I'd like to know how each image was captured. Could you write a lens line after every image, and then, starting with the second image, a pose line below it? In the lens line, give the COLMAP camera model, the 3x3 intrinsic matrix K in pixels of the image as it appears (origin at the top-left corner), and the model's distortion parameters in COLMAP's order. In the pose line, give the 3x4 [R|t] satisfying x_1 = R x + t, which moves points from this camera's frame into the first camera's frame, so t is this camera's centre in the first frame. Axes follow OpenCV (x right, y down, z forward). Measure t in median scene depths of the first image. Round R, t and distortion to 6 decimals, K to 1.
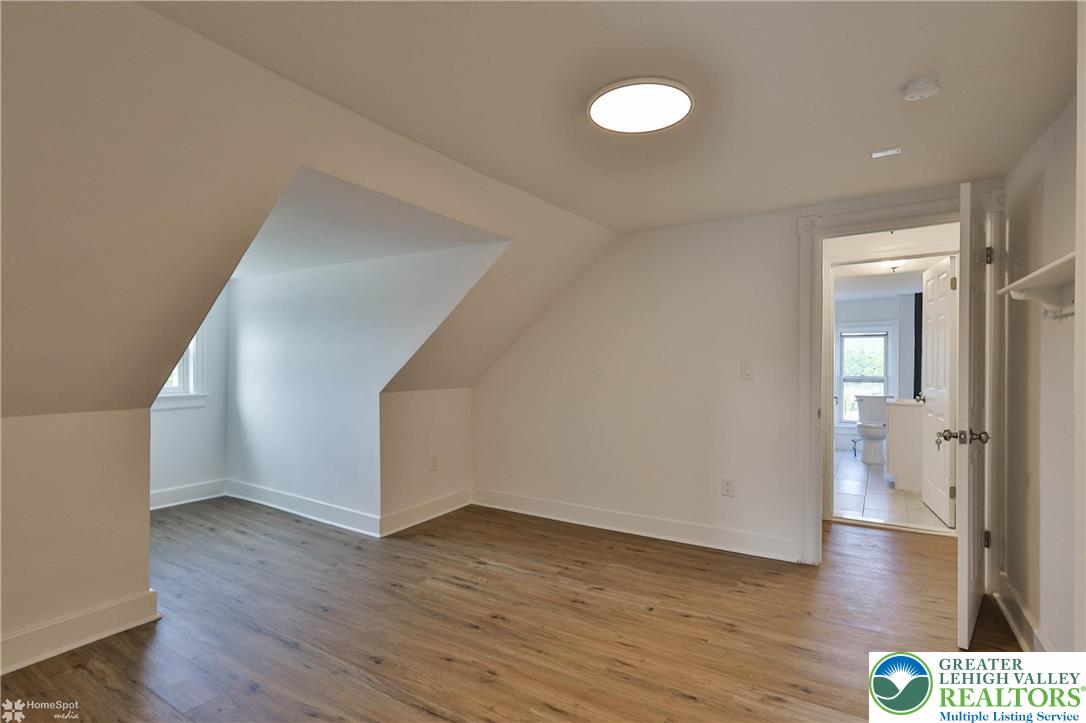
lens RADIAL K [[522.8, 0, 543.0], [0, 522.8, 361.5], [0, 0, 1]] dist [-0.000823, -0.000004]
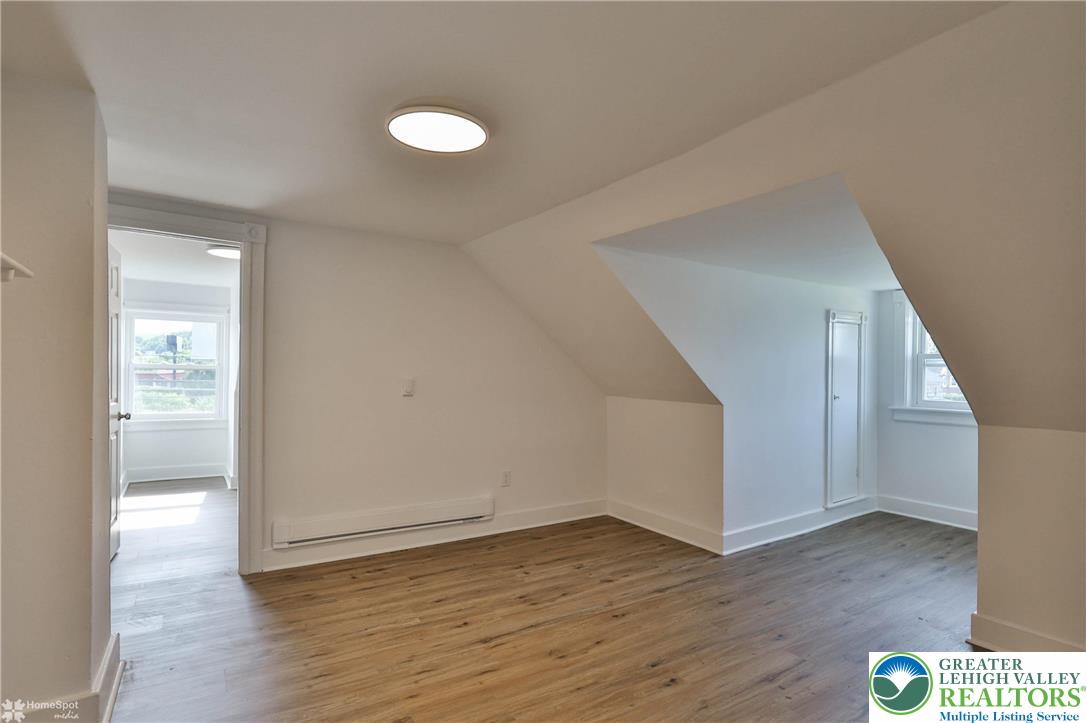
lens RADIAL K [[549.1, 0, 547.4], [0, 549.1, 366.9], [0, 0, 1]] dist [-0.000181, 0.001129]
pose [[-0.412995, -0.006034, -0.910713, 0.866239], [-0.009665, 0.999951, -0.002242, 0.004441], [0.910682, 0.007877, -0.413033, 1.317002]]
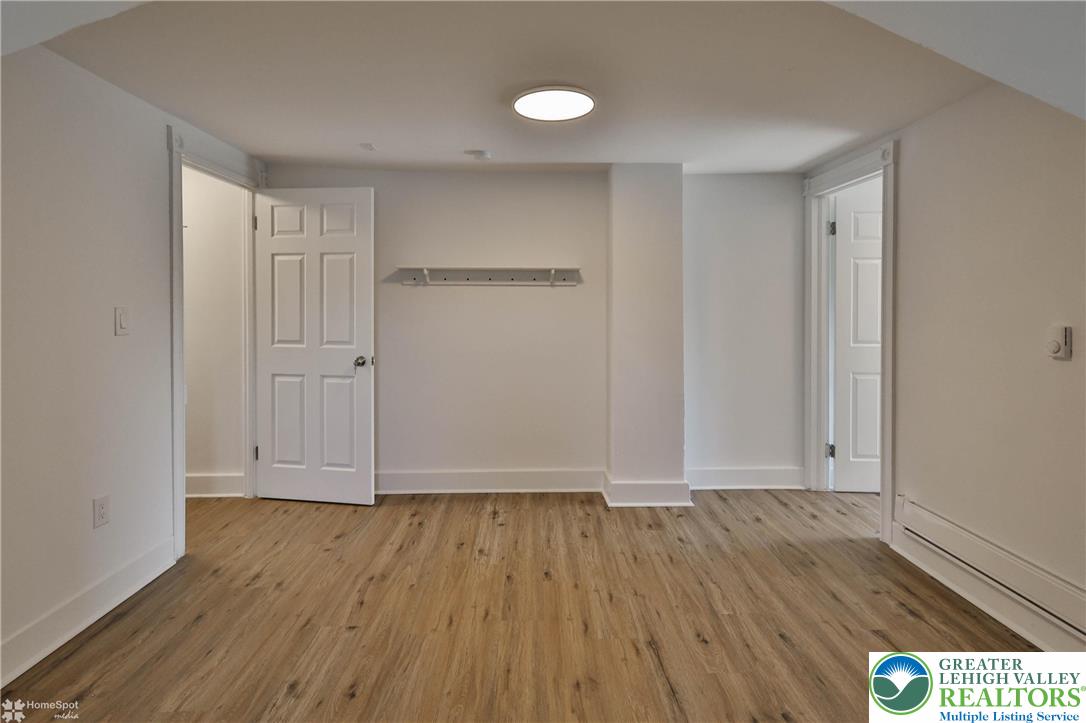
lens RADIAL K [[558.6, 0, 542.3], [0, 558.6, 370.9], [0, 0, 1]] dist [0.001391, 0.000597]
pose [[-0.553020, -0.087283, 0.828583, -0.686191], [0.002611, 0.994311, 0.106483, 0.013046], [-0.833164, 0.061051, -0.549646, 1.374440]]
